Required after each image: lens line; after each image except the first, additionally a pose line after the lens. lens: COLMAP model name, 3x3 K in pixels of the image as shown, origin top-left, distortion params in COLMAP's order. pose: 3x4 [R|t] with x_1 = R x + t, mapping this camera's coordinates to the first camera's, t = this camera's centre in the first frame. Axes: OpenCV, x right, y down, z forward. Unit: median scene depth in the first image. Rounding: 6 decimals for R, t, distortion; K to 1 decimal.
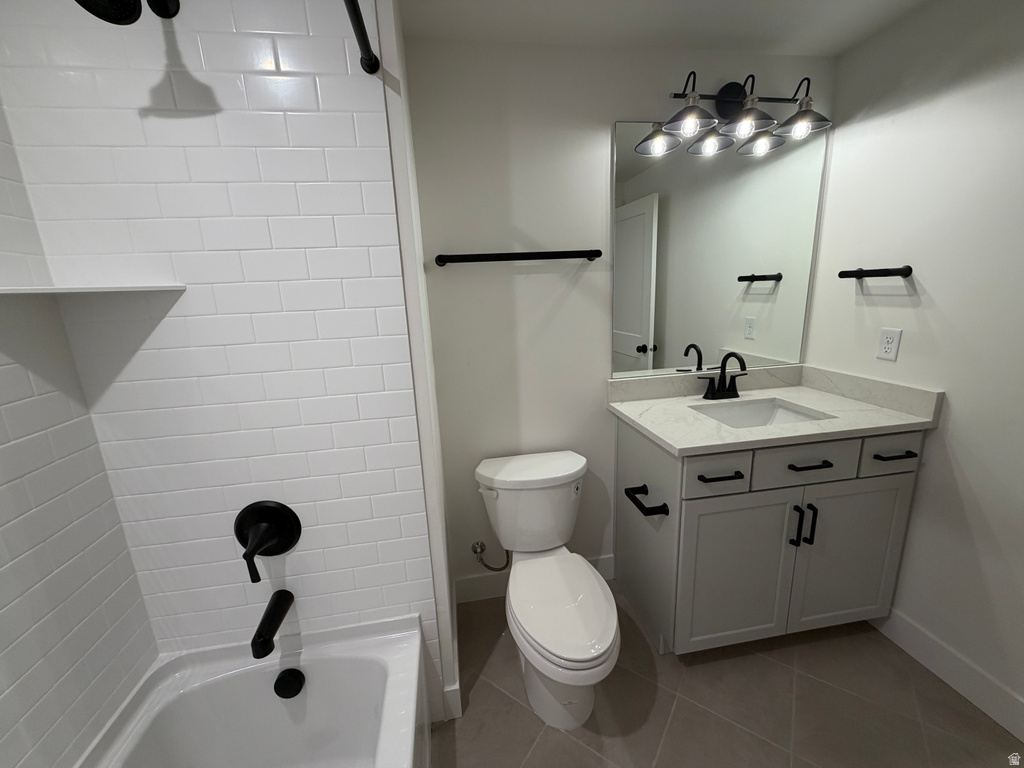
lens RADIAL K [[409.5, 0, 512.0], [0, 409.5, 384.0], [0, 0, 1]] dist [-0.000024, -0.000013]
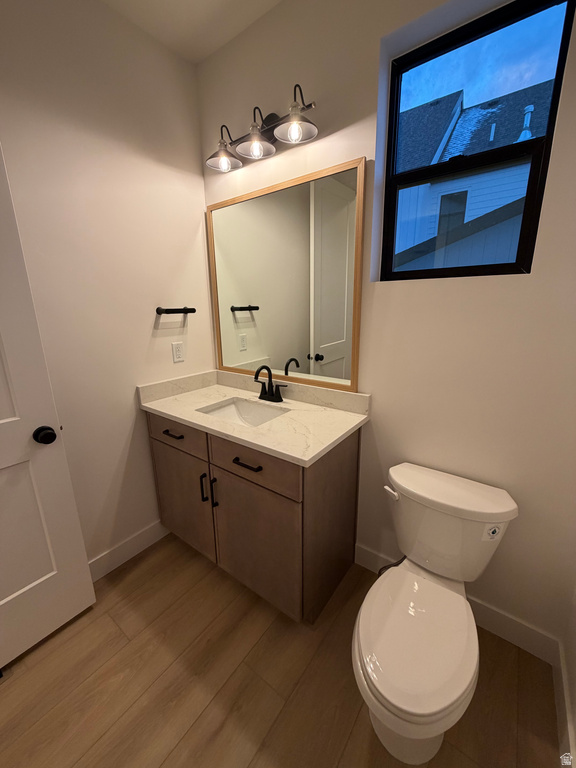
lens RADIAL K [[300.9, 0, 288.3], [0, 300.9, 389.1], [0, 0, 1]] dist [-0.007749, 0.000002]
pose [[0.691195, 0.214345, -0.690149, 1.339251], [-0.179855, 0.975974, 0.122989, -0.140946], [0.699930, 0.039118, 0.713139, 0.397290]]
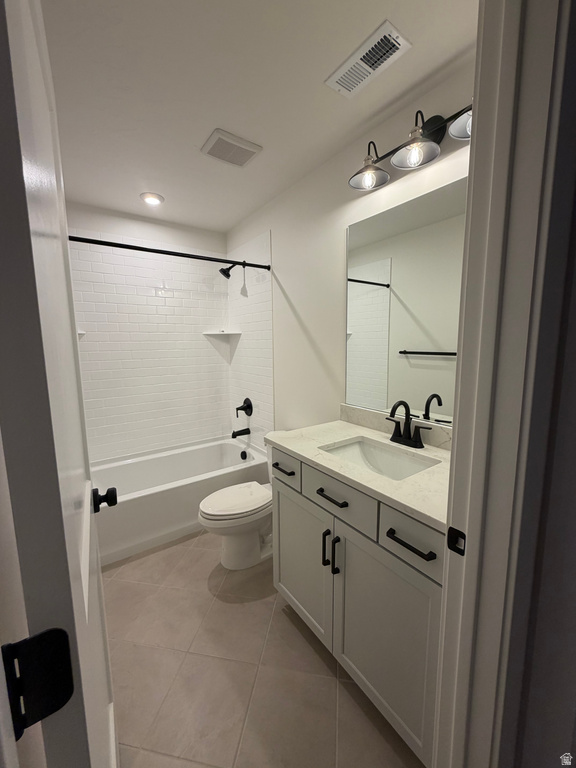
lens RADIAL K [[307.1, 0, 287.0], [0, 307.1, 378.4], [0, 0, 1]] dist [-0.000024, -0.000013]
pose [[0.443961, 0.153696, -0.882766, 1.165809], [-0.214769, 0.974714, 0.061693, -0.126328], [0.869927, 0.162202, 0.465745, 0.374490]]
